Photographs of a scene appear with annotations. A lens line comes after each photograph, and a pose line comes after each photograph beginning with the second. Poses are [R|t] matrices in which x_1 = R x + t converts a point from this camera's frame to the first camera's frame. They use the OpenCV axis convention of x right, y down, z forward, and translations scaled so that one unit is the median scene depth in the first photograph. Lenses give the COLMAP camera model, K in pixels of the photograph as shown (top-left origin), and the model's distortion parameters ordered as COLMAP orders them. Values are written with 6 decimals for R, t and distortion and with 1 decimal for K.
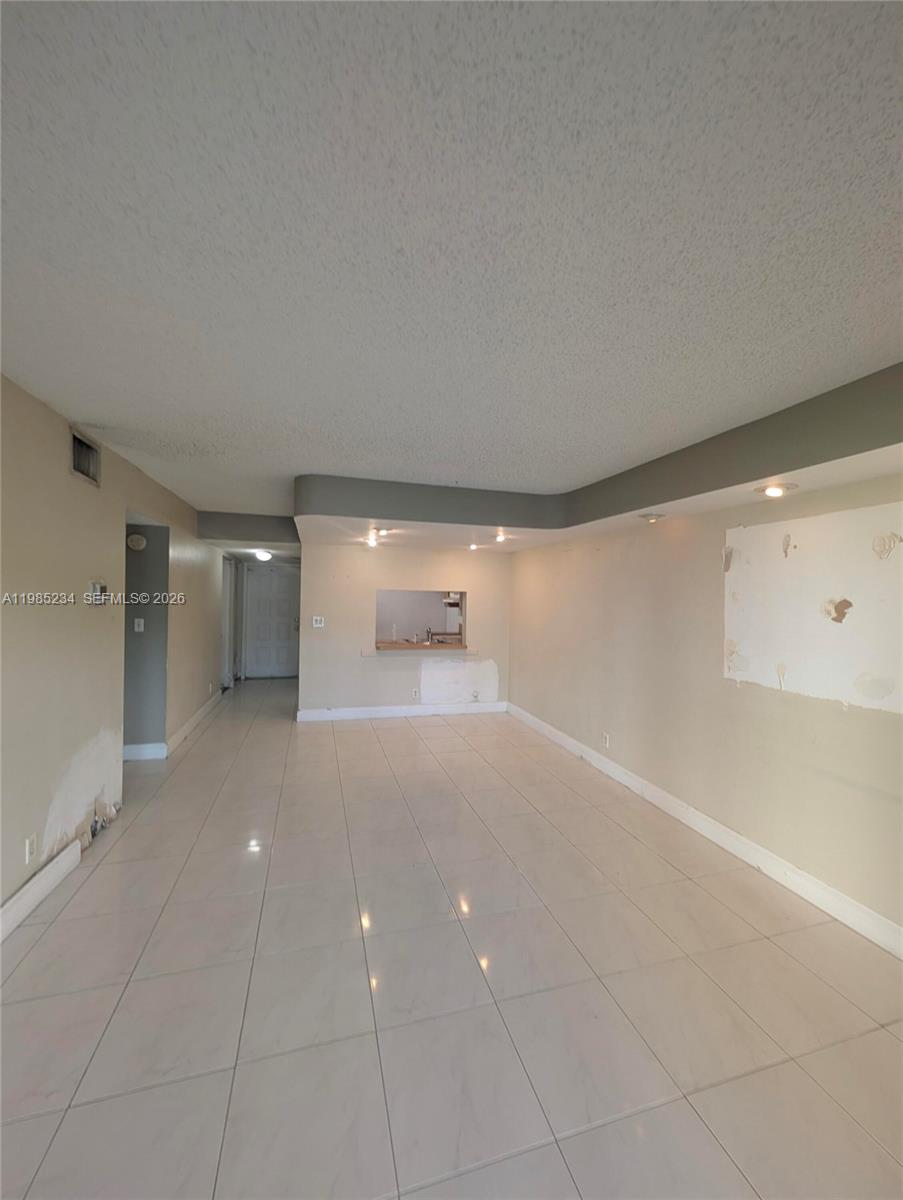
lens RADIAL K [[455.7, 0, 451.3], [0, 455.7, 597.2], [0, 0, 1]] dist [-0.000325, 0.000157]
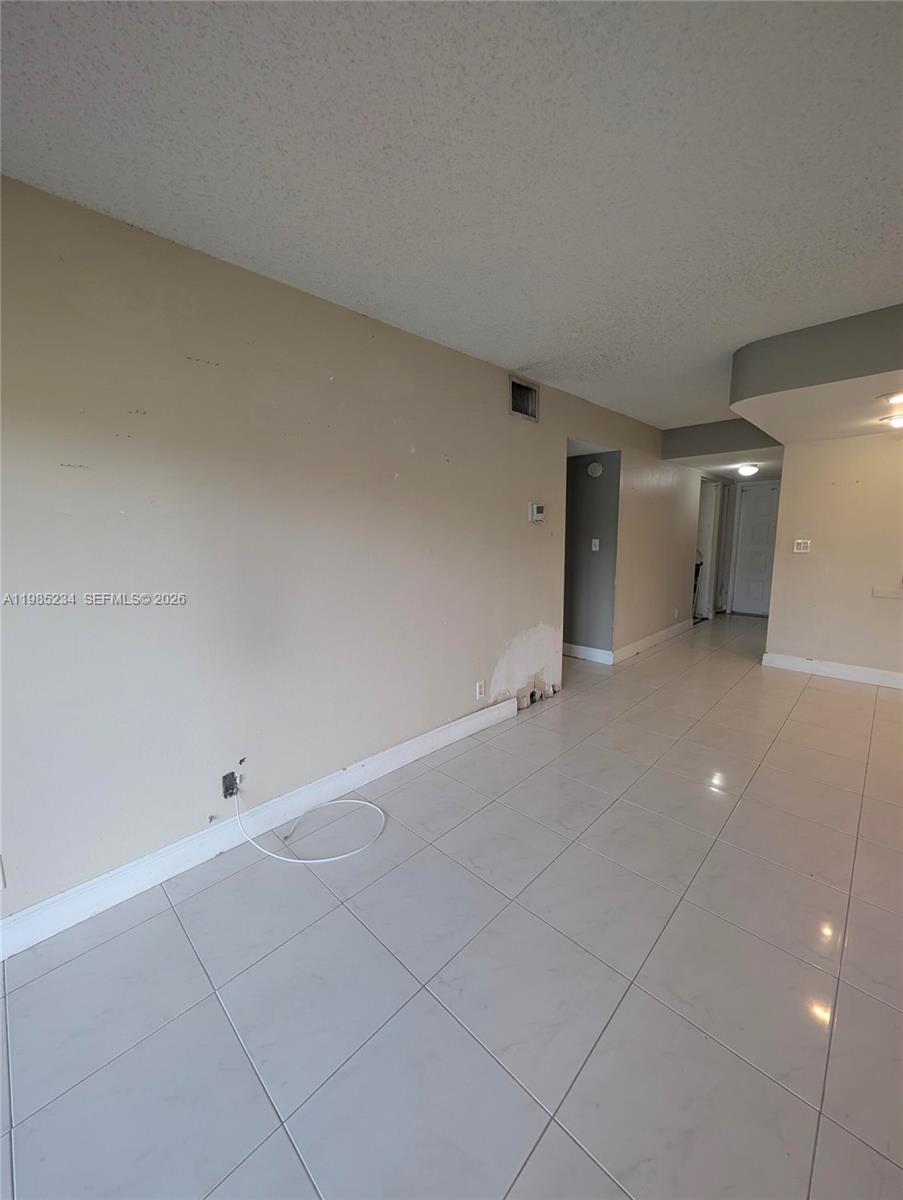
lens RADIAL K [[455.7, 0, 454.3], [0, 455.7, 600.4], [0, 0, 1]] dist [-0.000325, 0.000157]
pose [[0.473584, 0.103138, -0.874689, 0.205174], [0.020723, 0.991540, 0.128137, 0.061159], [0.880505, -0.078810, 0.467441, 0.204972]]
